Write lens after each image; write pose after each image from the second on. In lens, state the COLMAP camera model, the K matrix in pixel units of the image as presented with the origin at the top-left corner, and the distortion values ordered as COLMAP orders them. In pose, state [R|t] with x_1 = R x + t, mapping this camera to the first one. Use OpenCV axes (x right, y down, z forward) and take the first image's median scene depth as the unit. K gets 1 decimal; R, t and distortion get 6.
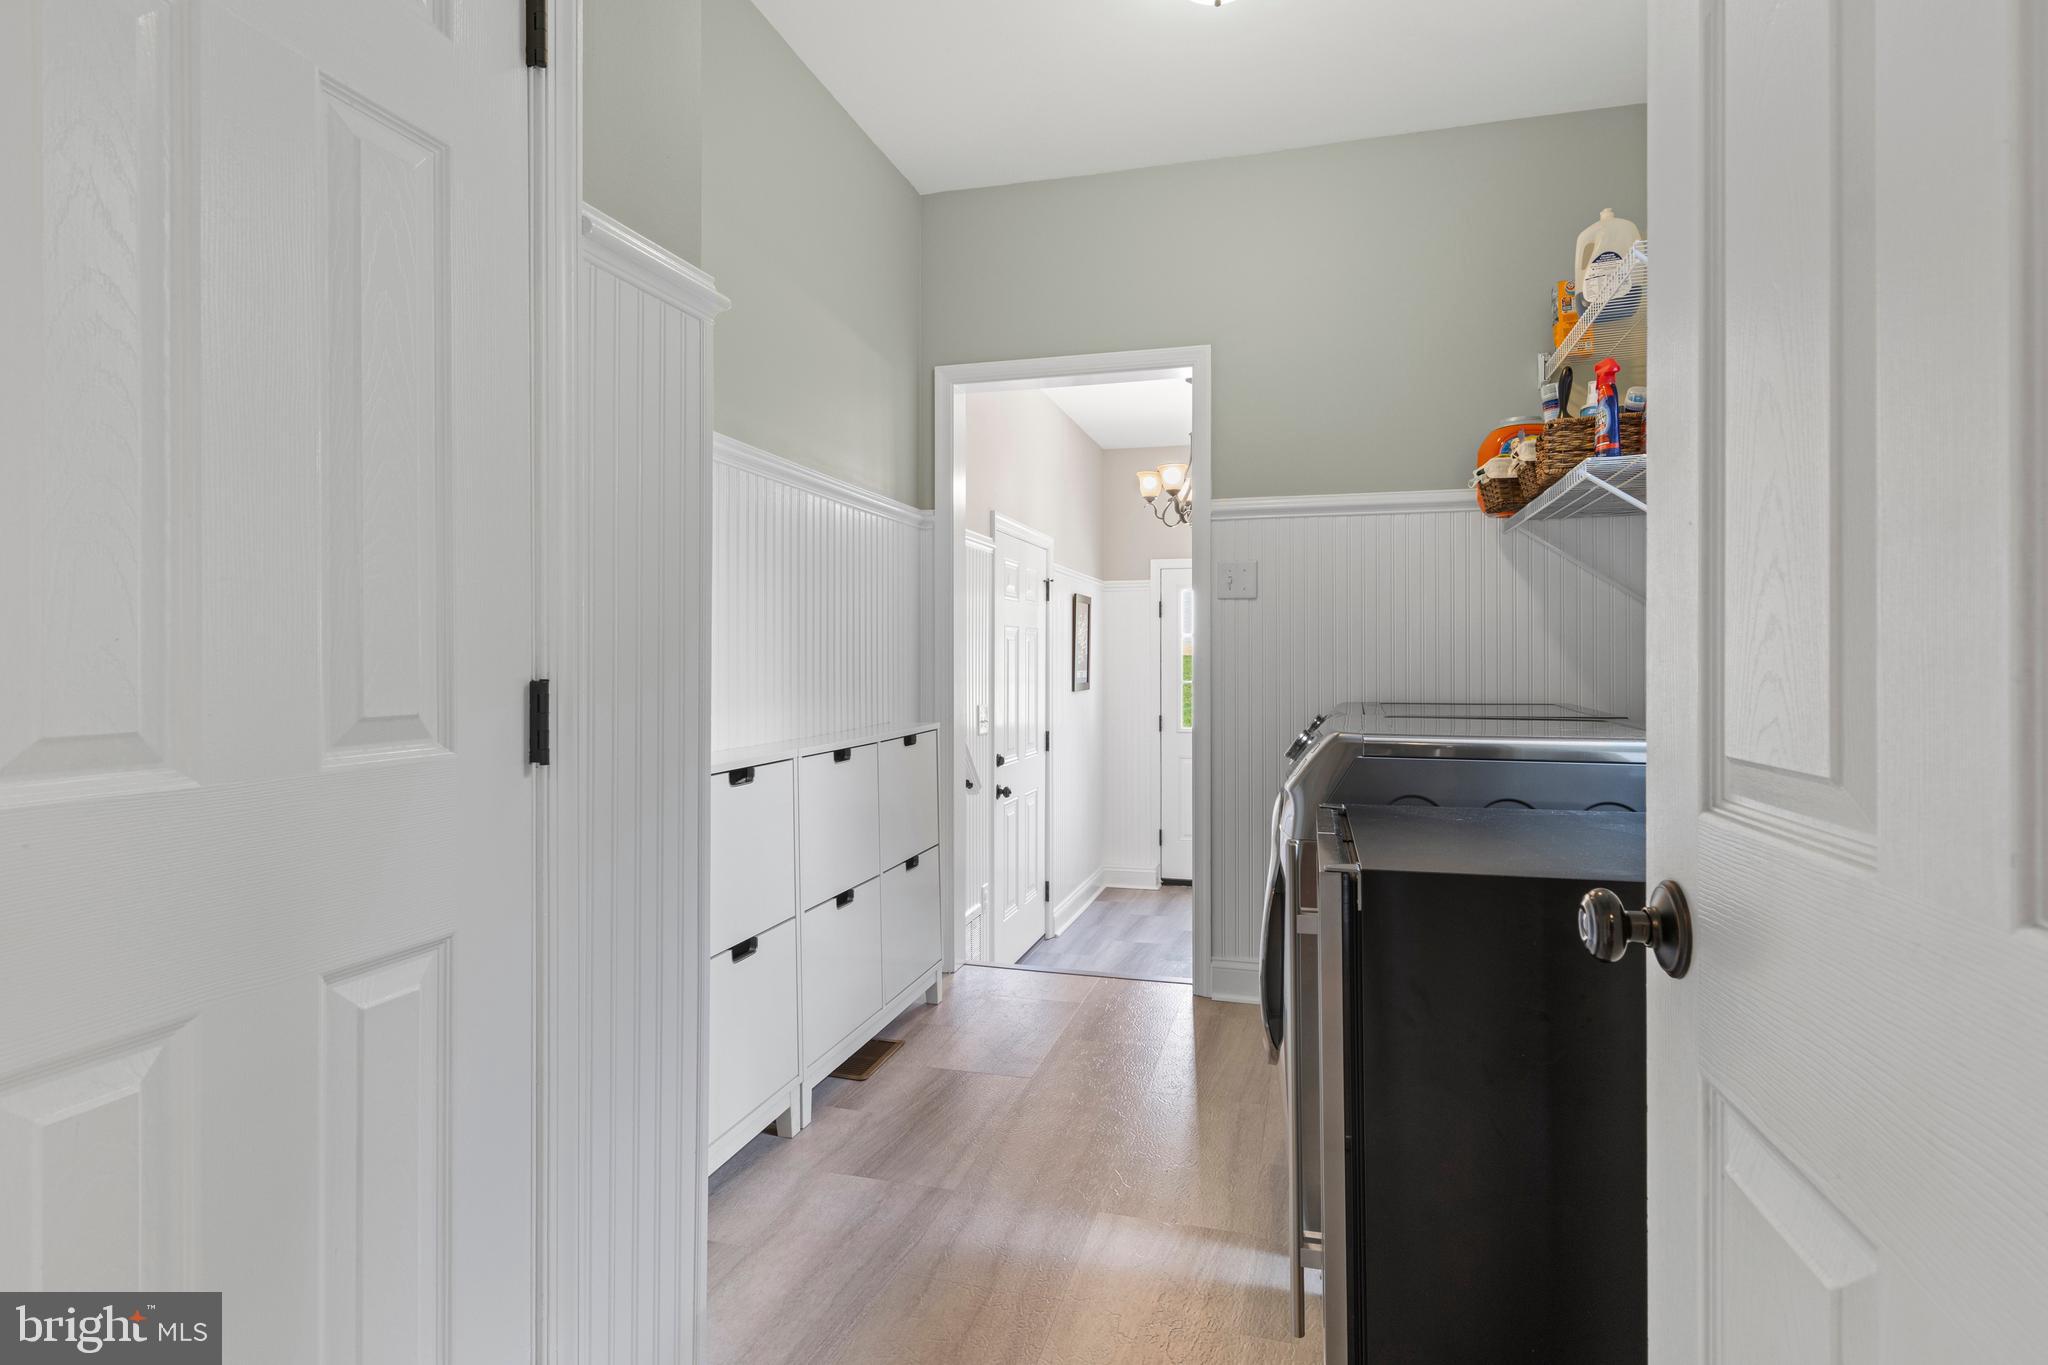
lens RADIAL K [[1044.2, 0, 1025.7], [0, 1044.2, 677.5], [0, 0, 1]] dist [0.010587, -0.001632]
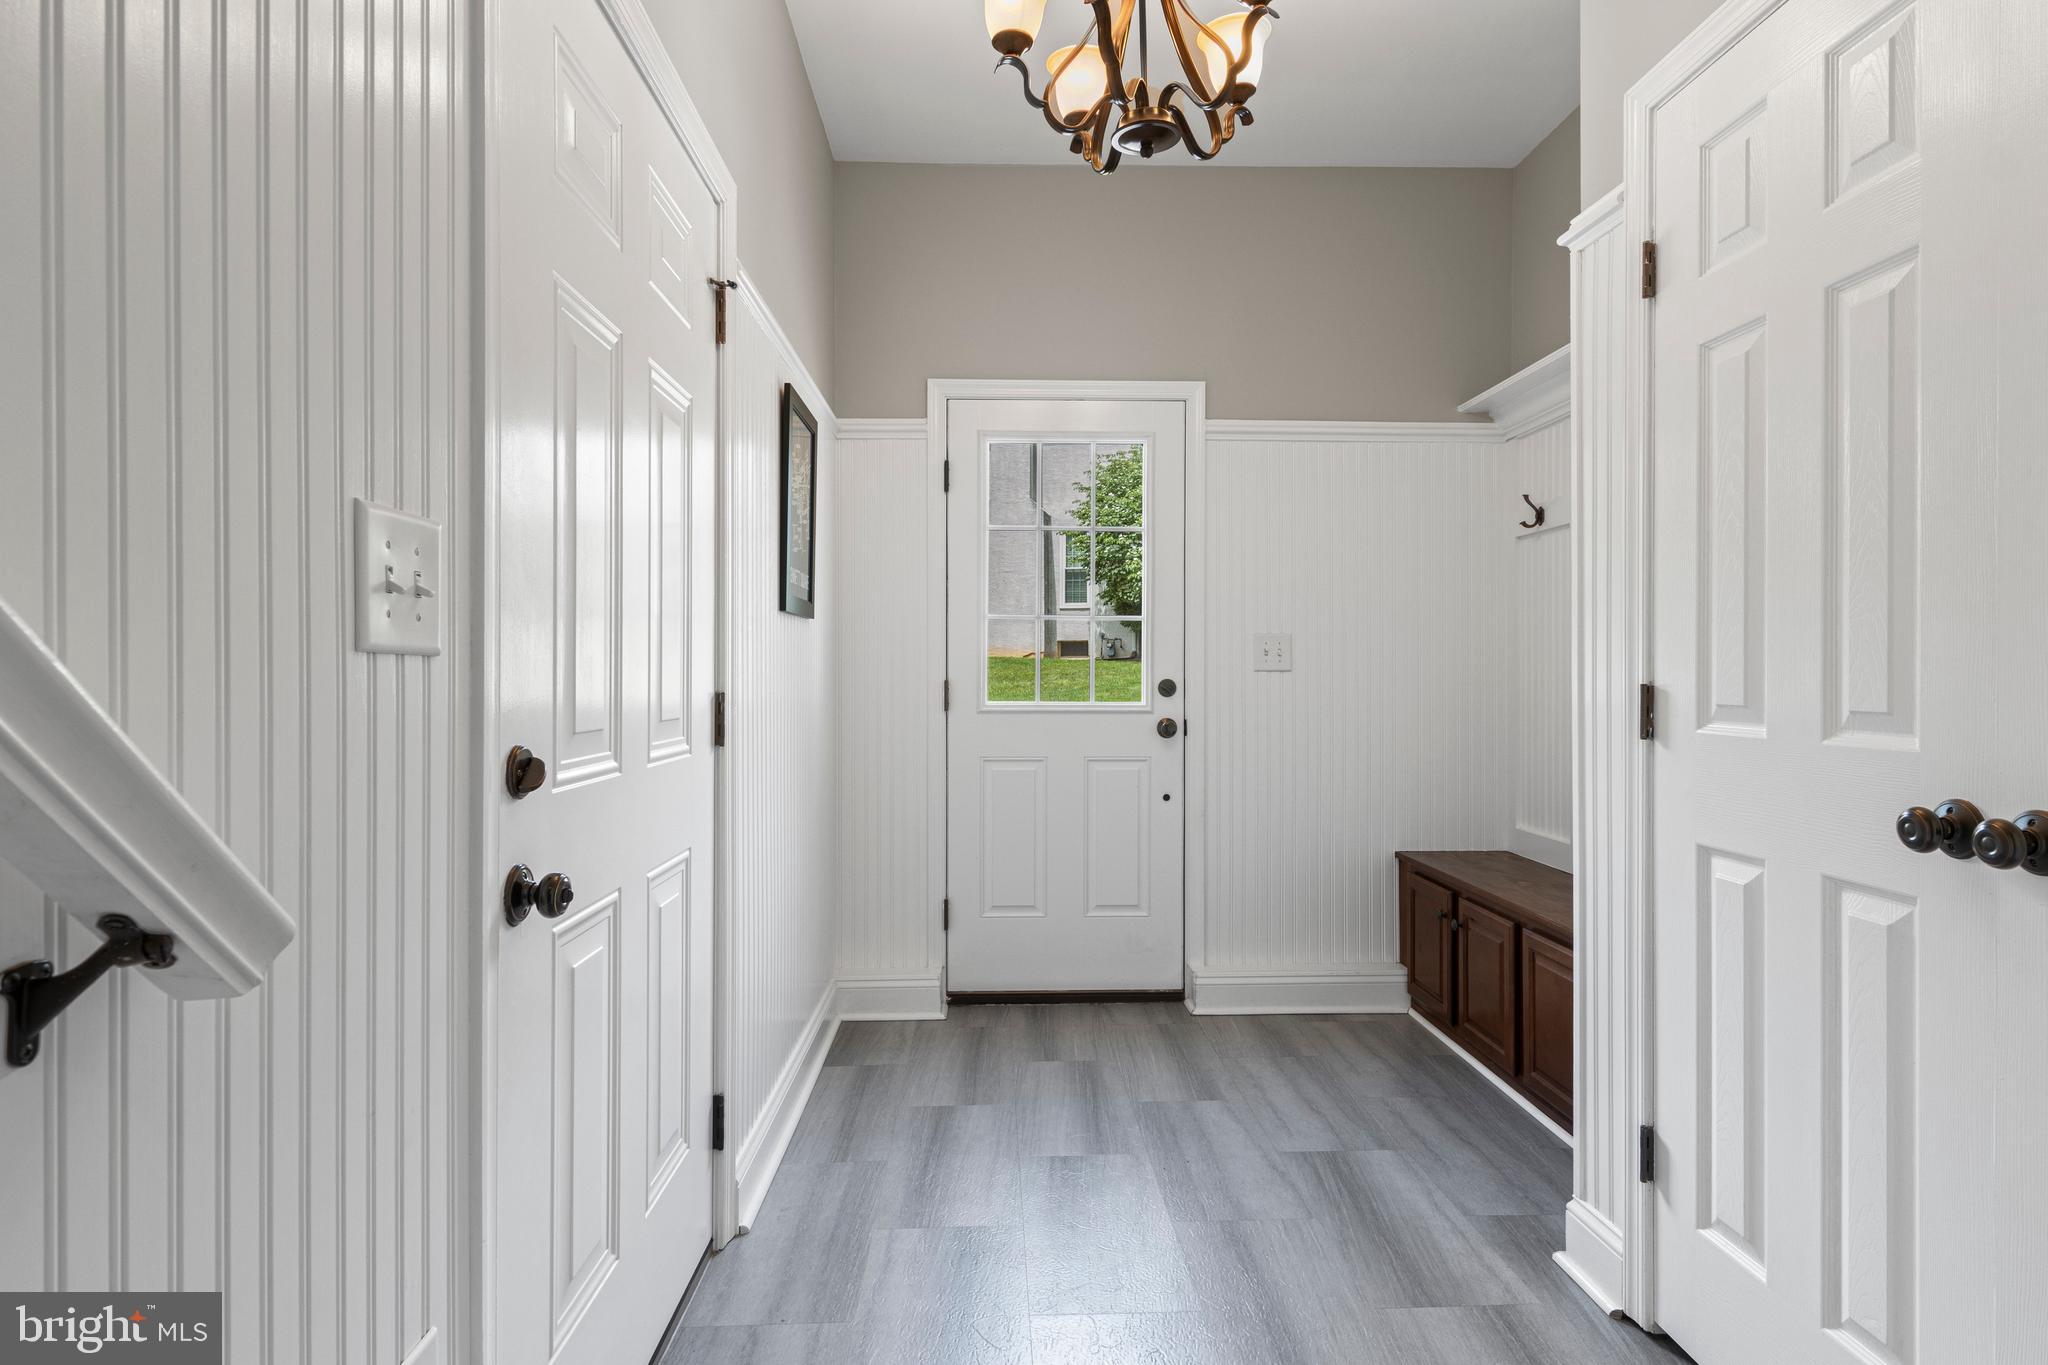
lens RADIAL K [[1044.2, 0, 1025.7], [0, 1044.2, 677.5], [0, 0, 1]] dist [0.010587, -0.001632]
pose [[0.954163, 0.000943, 0.299287, 0.012402], [0.001913, 0.999955, -0.009249, 0.046021], [-0.299282, 0.009398, 0.954118, 0.563725]]
